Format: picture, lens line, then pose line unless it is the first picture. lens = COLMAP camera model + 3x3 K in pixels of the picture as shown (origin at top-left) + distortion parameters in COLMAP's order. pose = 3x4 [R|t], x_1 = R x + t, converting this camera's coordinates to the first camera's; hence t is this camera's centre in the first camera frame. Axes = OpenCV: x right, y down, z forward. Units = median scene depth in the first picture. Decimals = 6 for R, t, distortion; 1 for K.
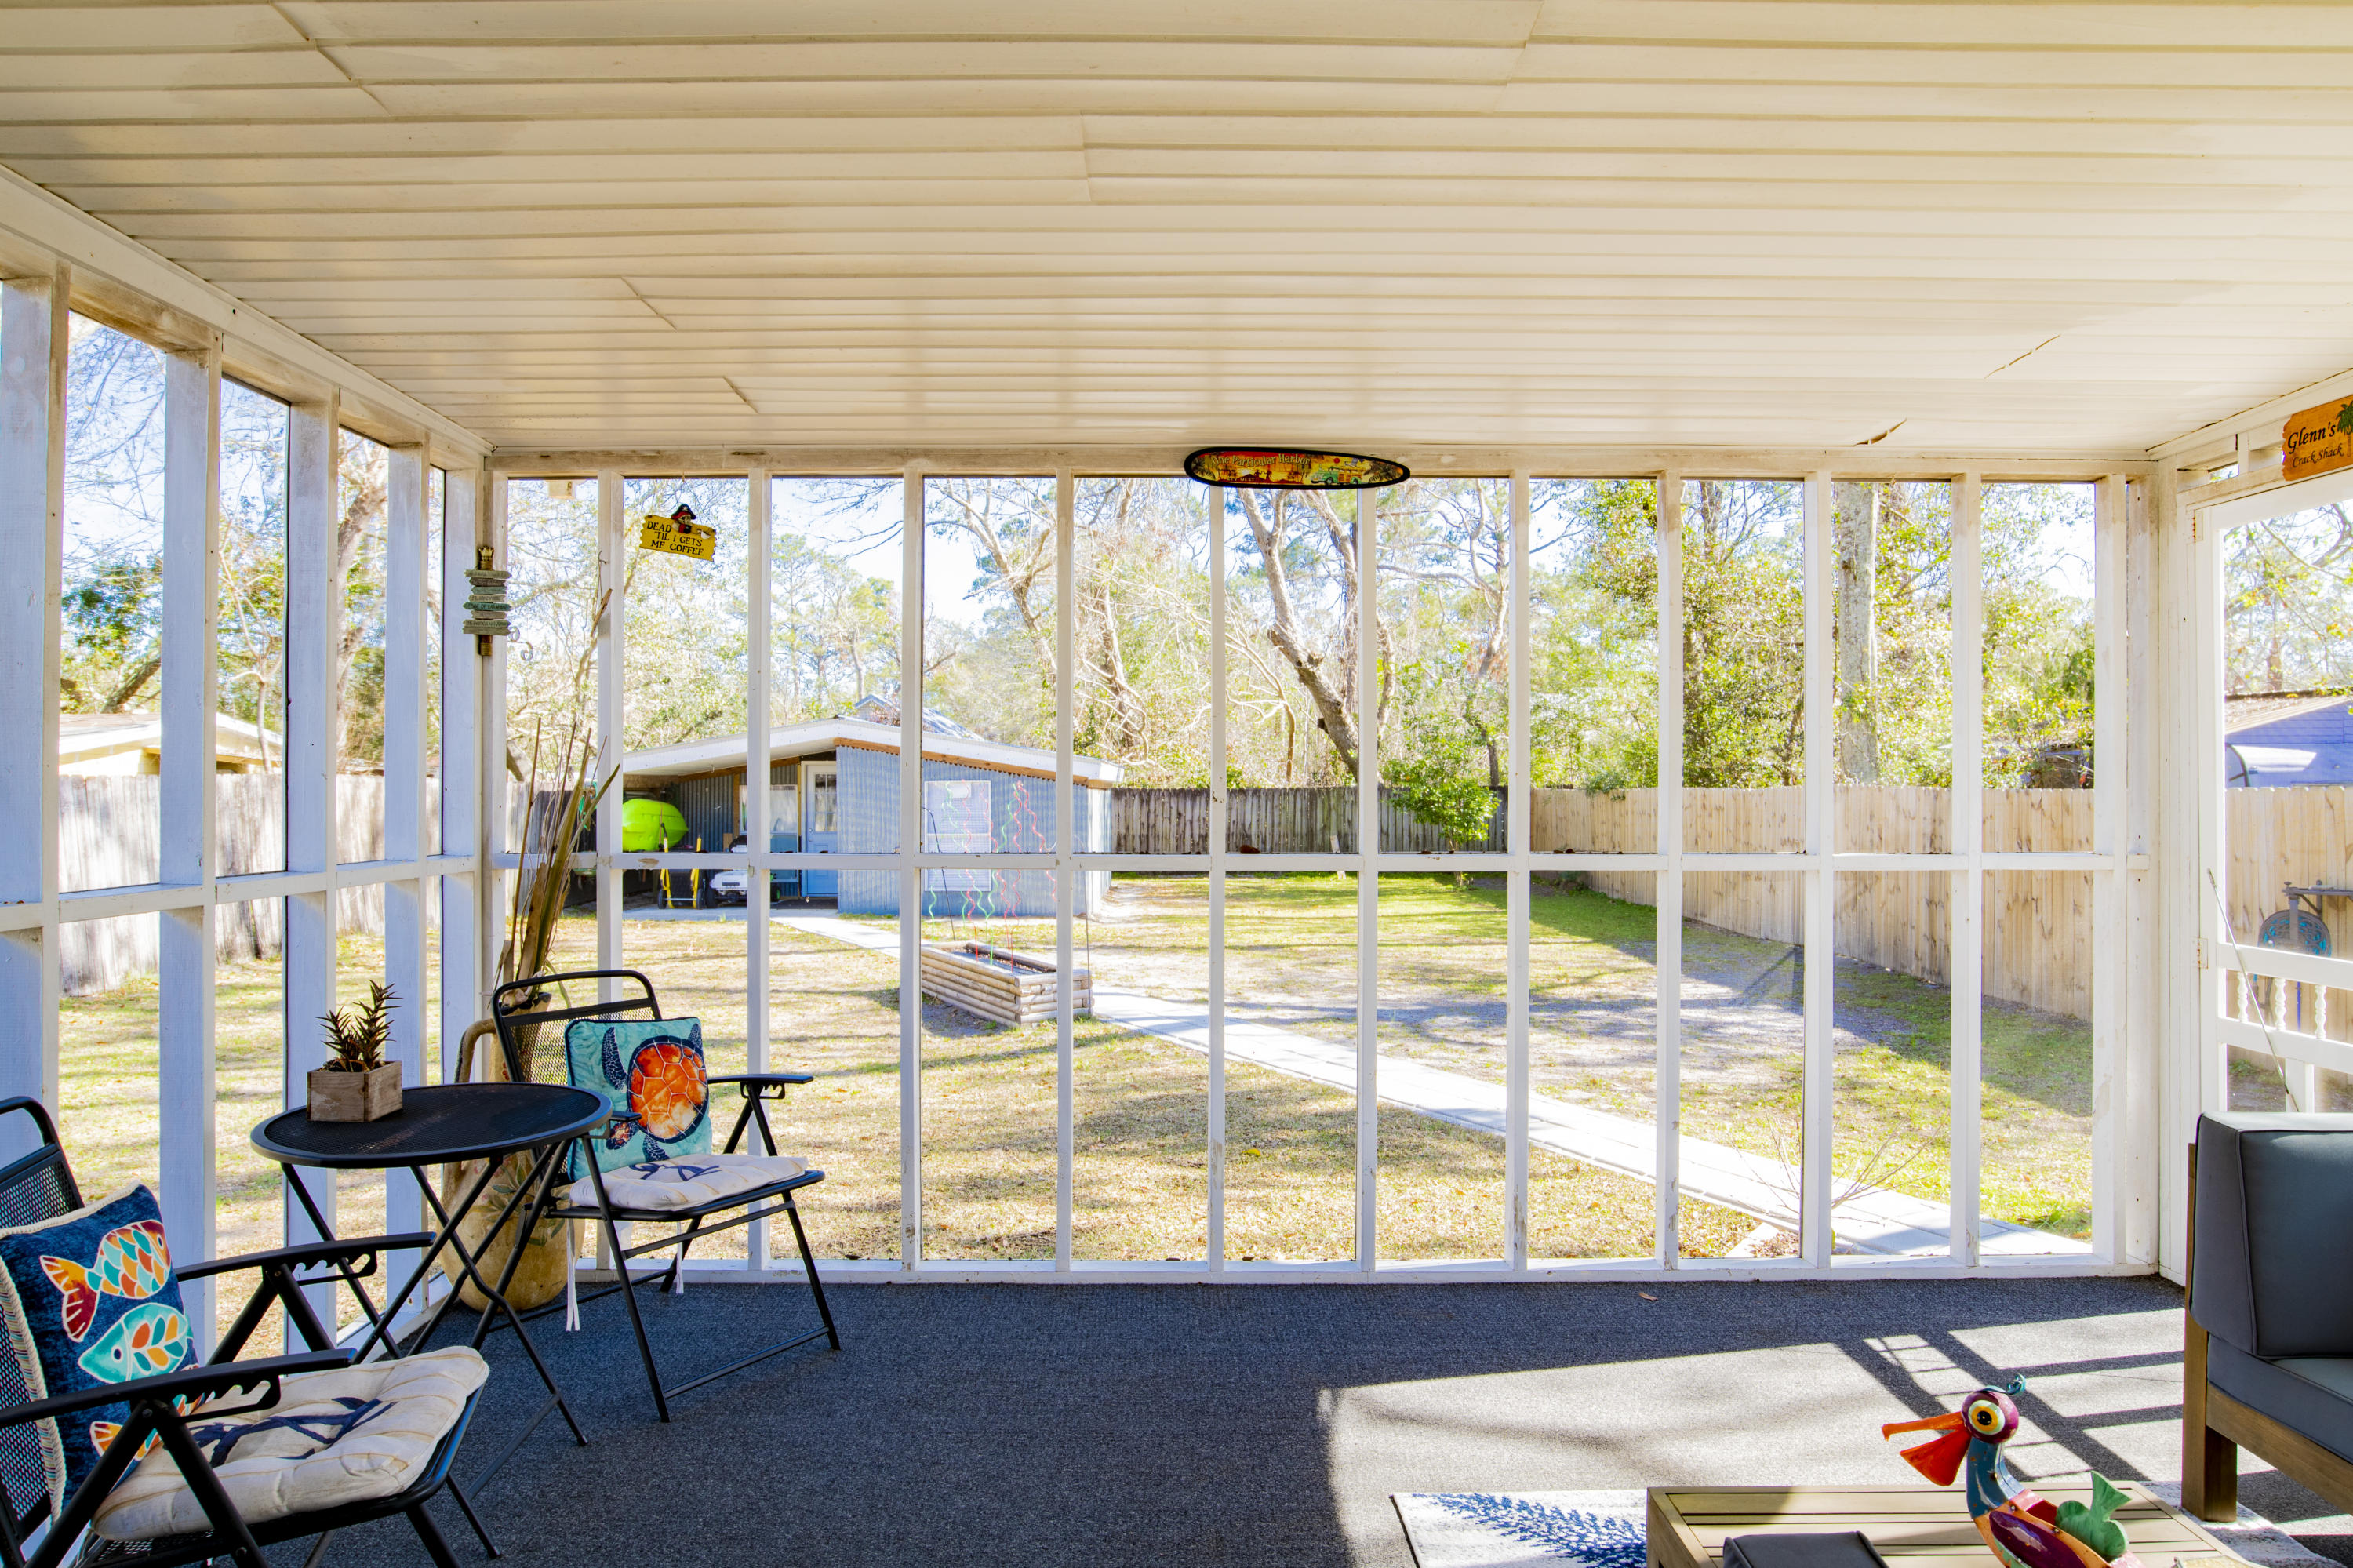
lens RADIAL K [[1490.1, 0, 1176.5], [0, 1490.1, 784.0], [0, 0, 1]] dist [-0.048919, 0.001902]
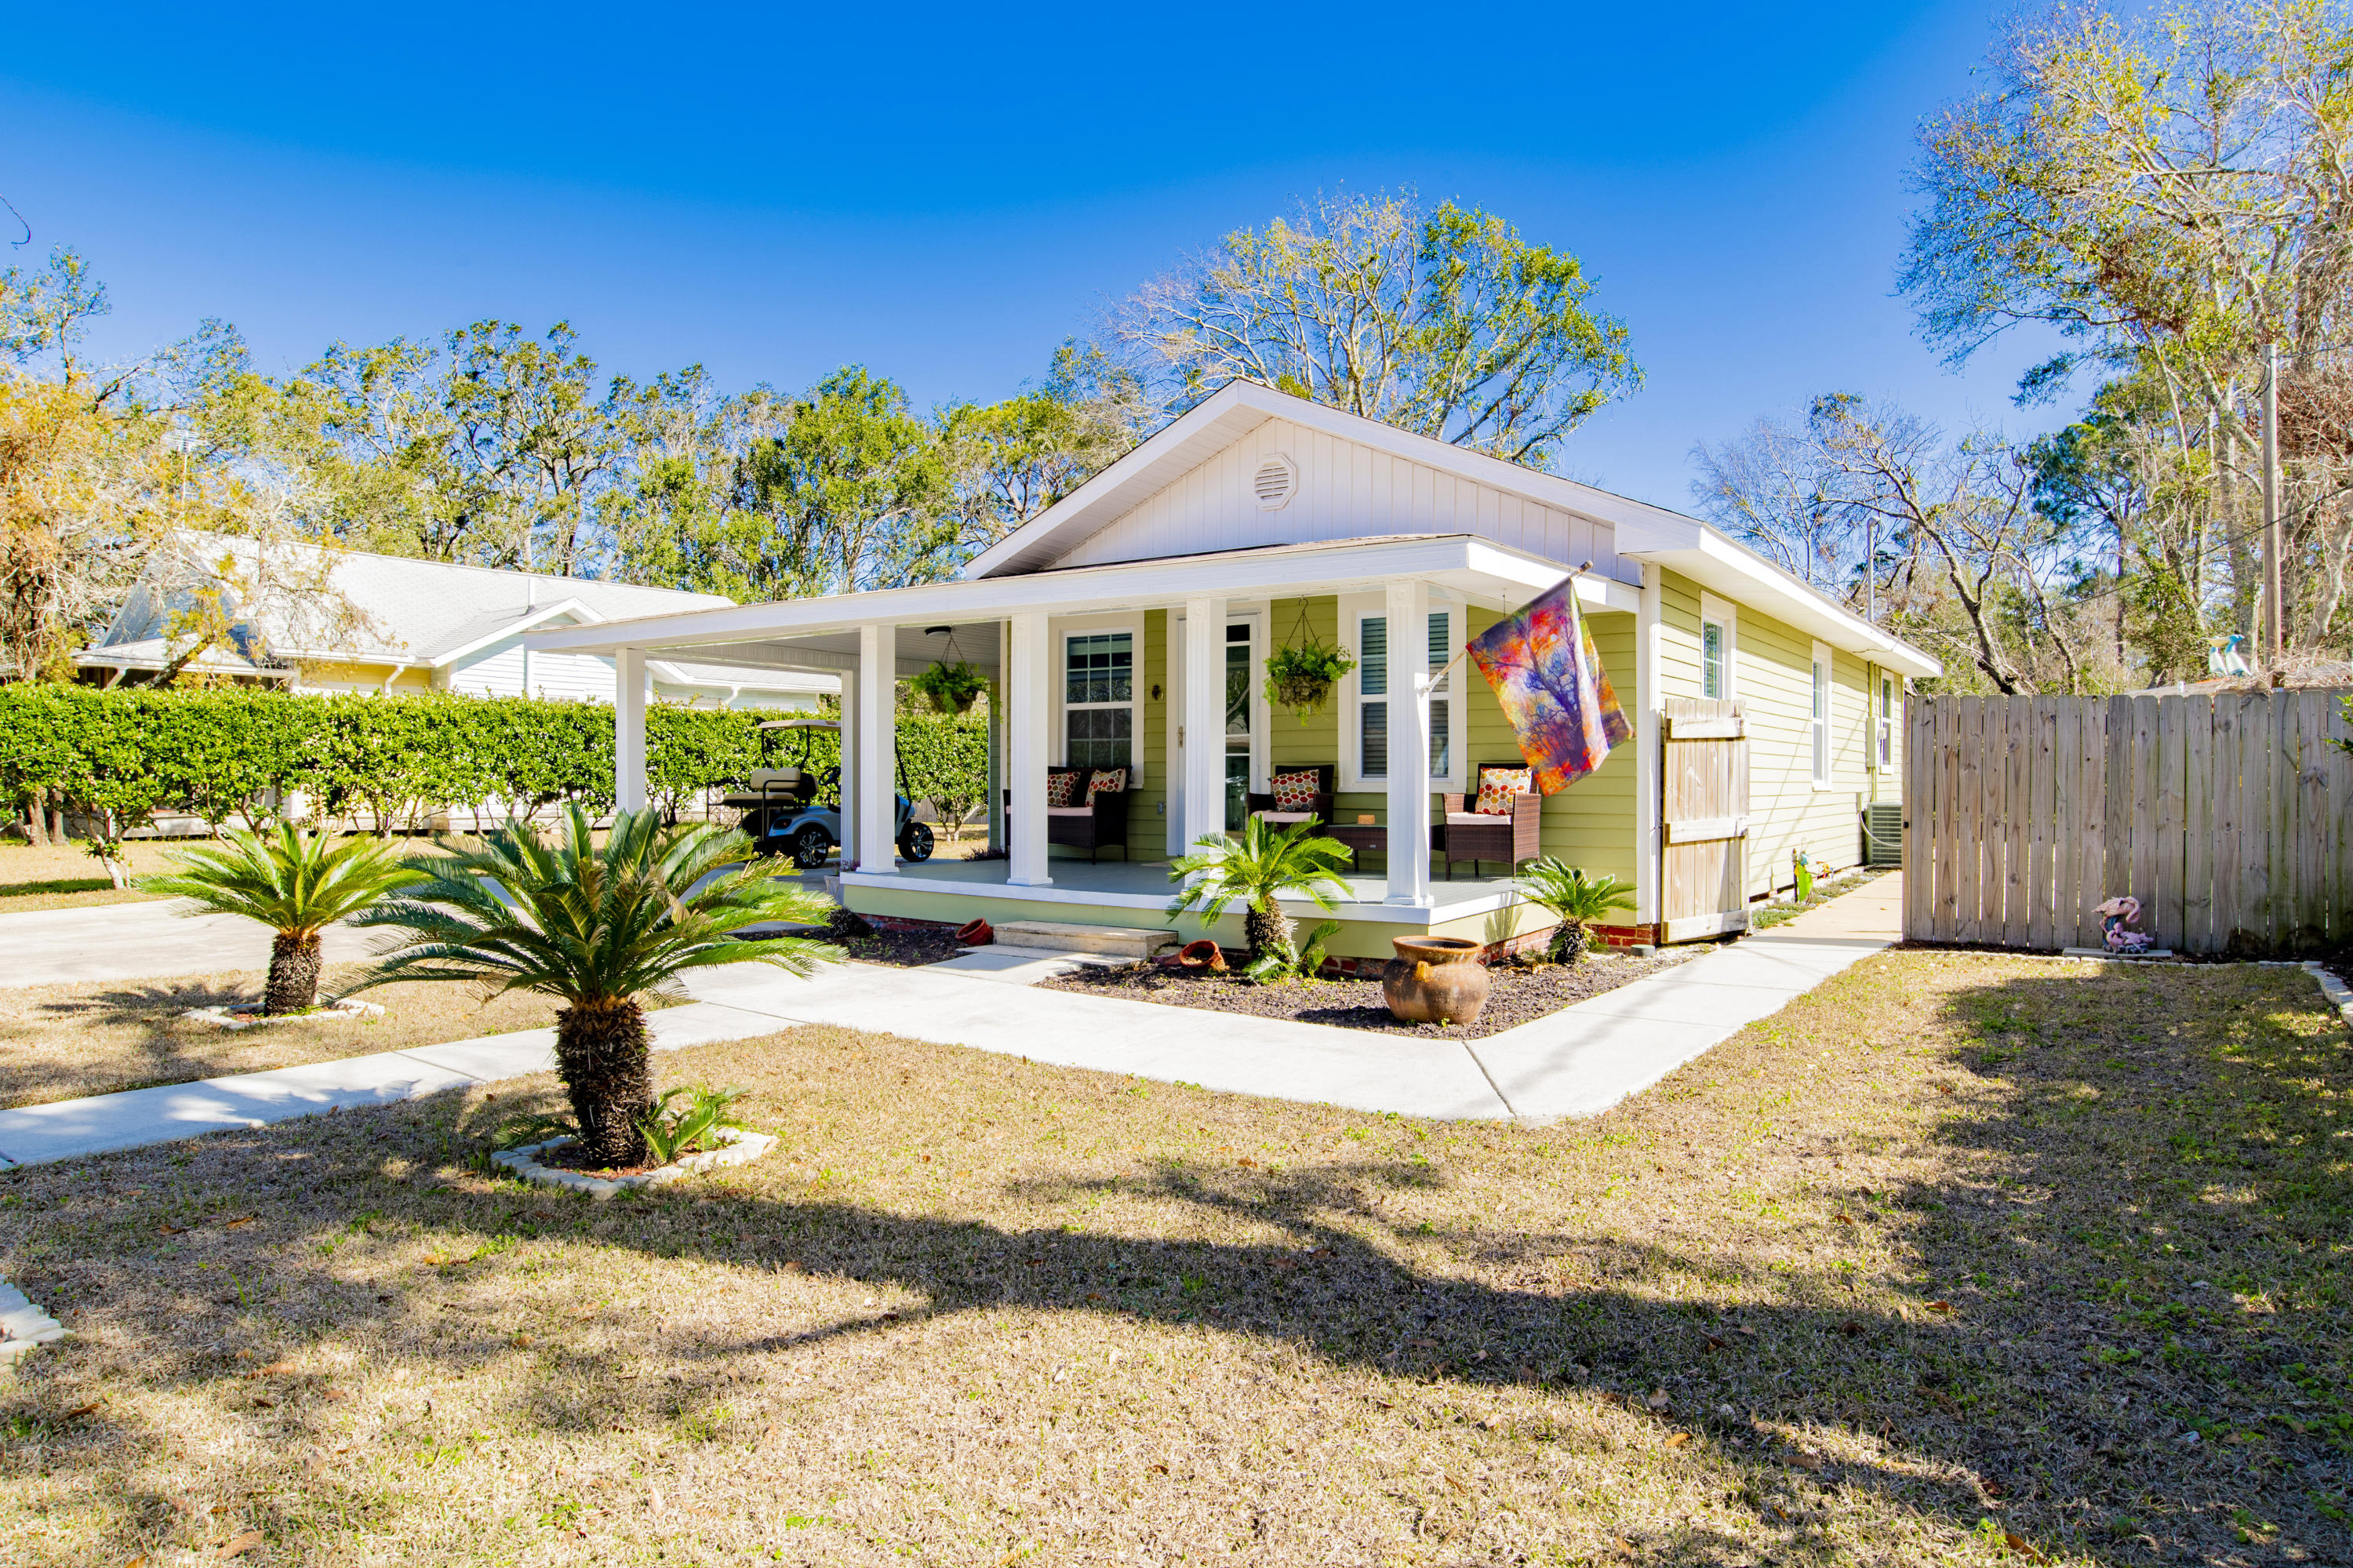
lens RADIAL K [[1376.2, 0, 1188.5], [0, 1376.2, 769.8], [0, 0, 1]] dist [-0.038270, 0.000666]
pose [[0.818584, -0.000294, -0.574387, 1.533594], [-0.000504, 0.999999, -0.001230, 0.130066], [0.574387, 0.001296, 0.818583, -5.248264]]
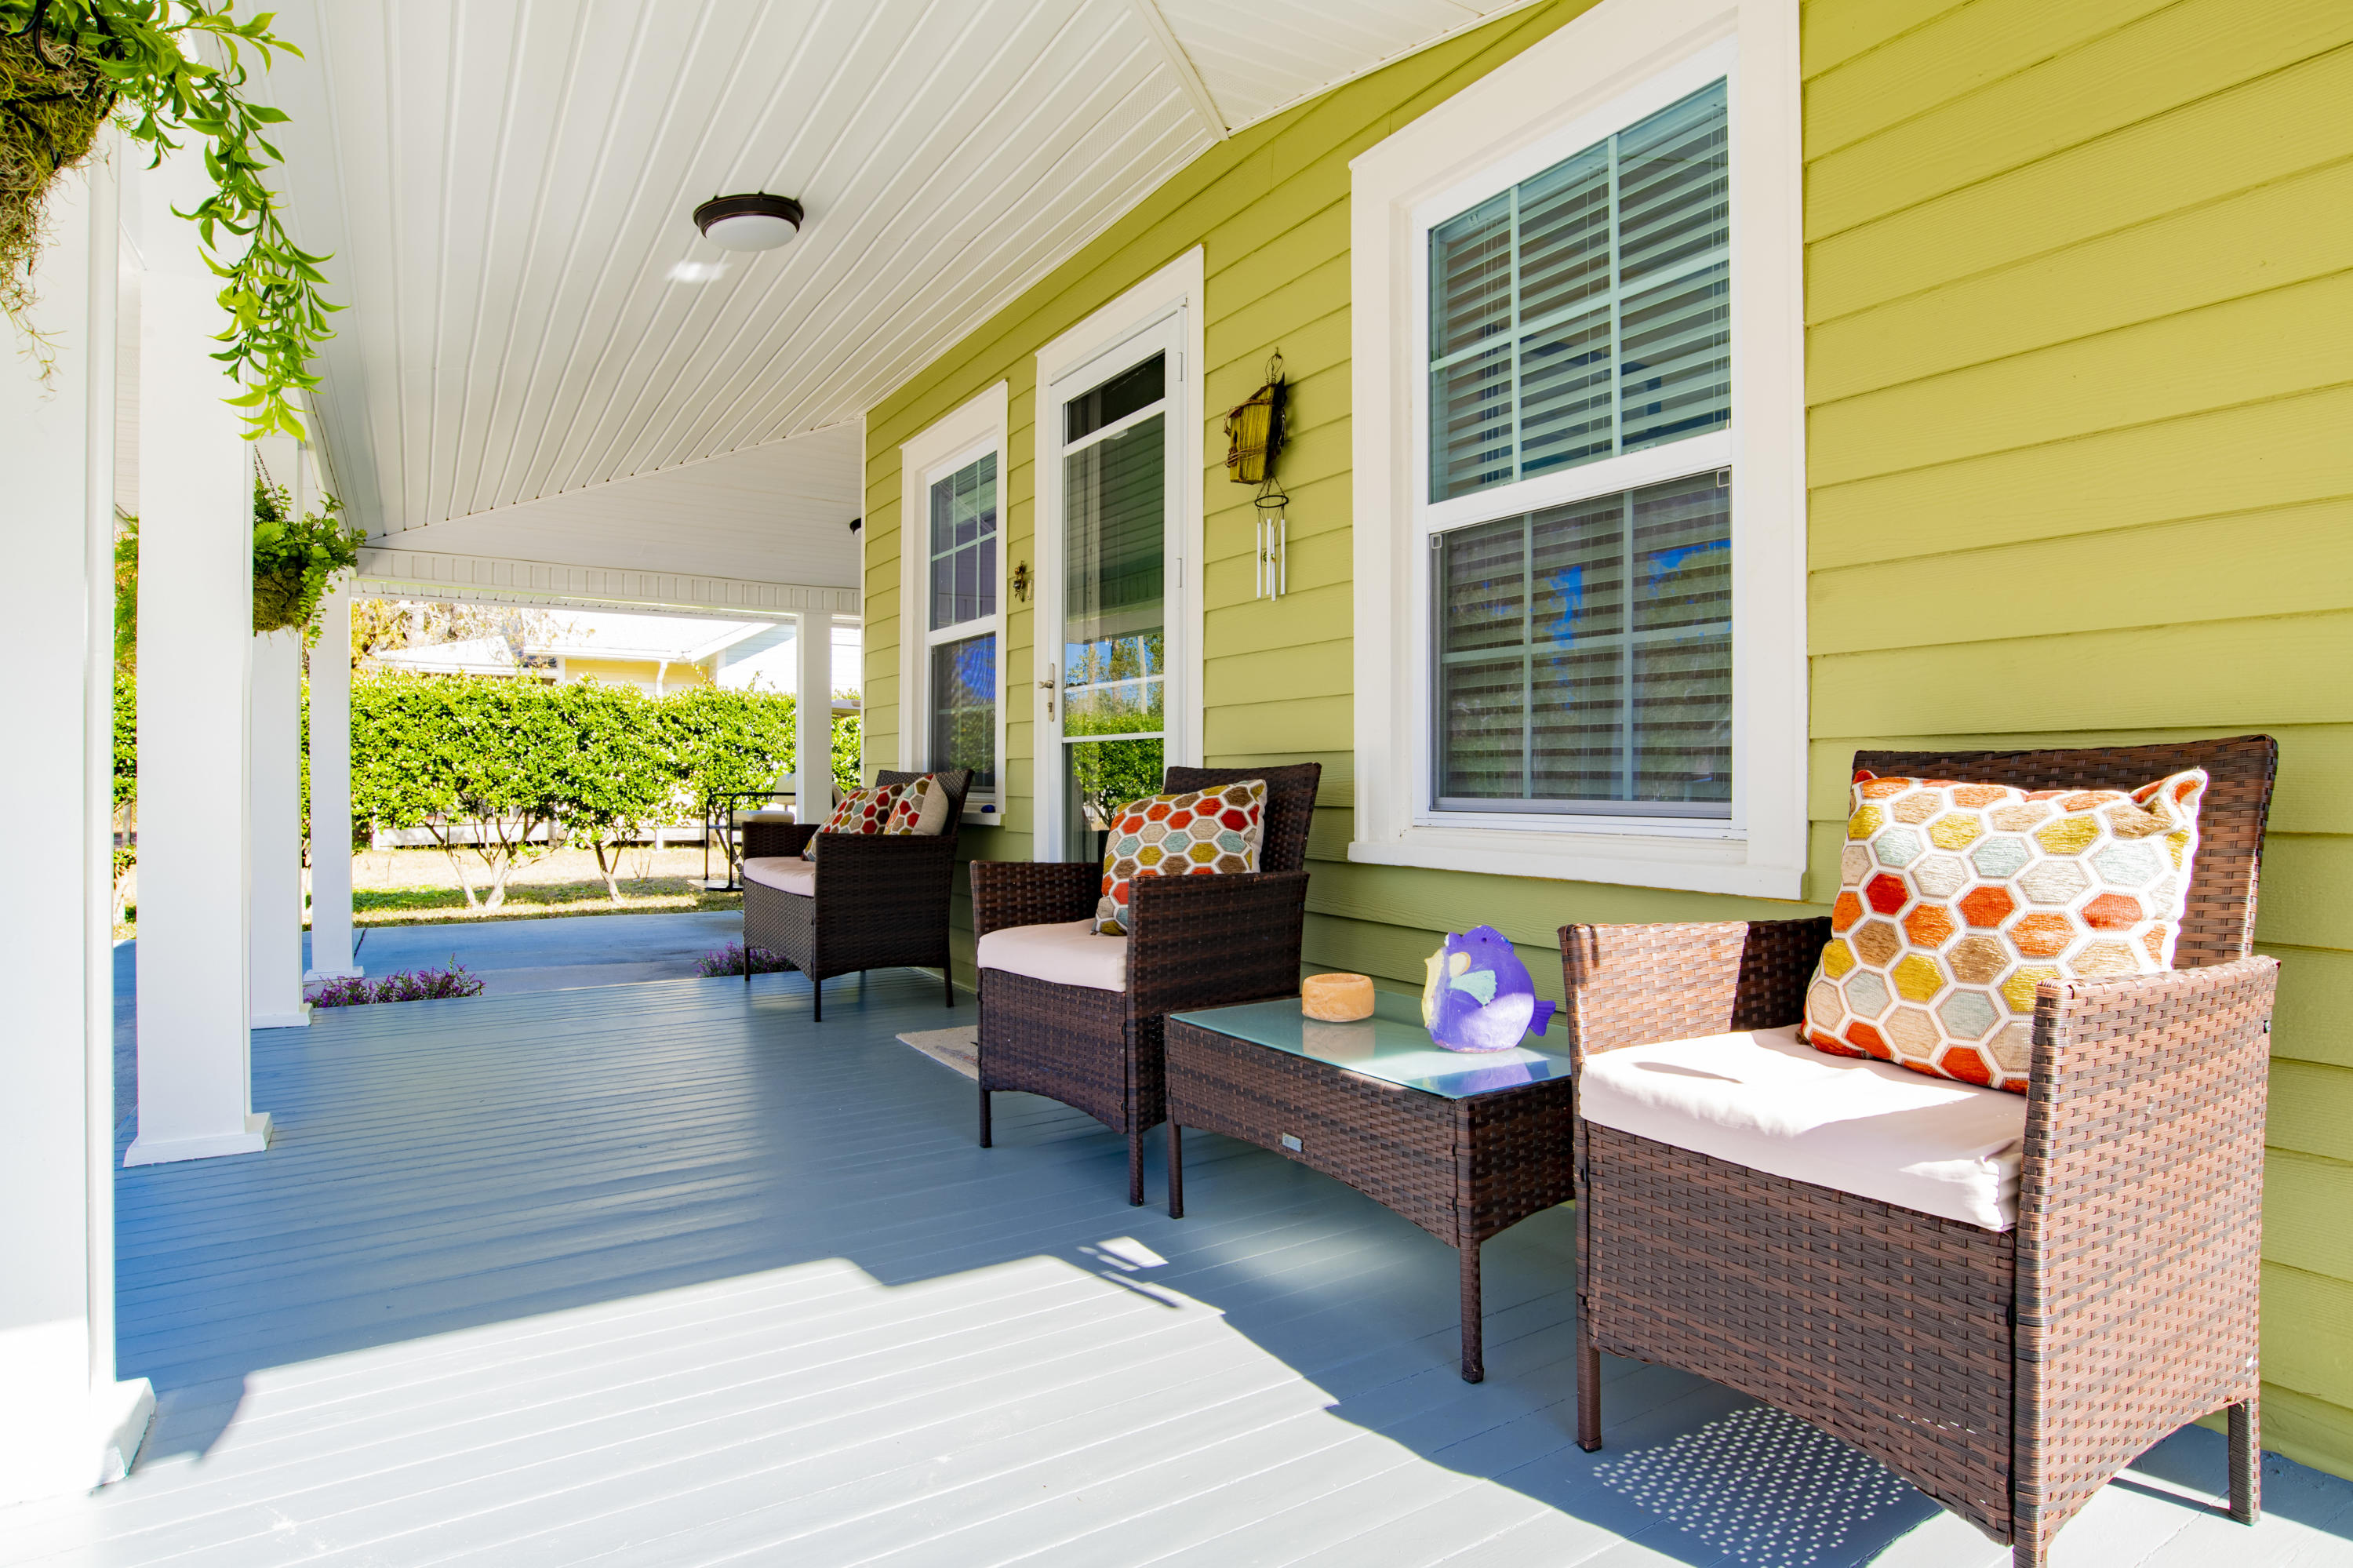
lens RADIAL K [[1290.4, 0, 1191.7], [0, 1290.4, 770.8], [0, 0, 1]] dist [-0.037568, -0.000193]
pose [[0.515780, -0.002780, -0.856716, 0.798602], [0.010003, 0.999946, 0.002778, 0.118056], [0.856663, -0.010003, 0.515780, -3.347446]]
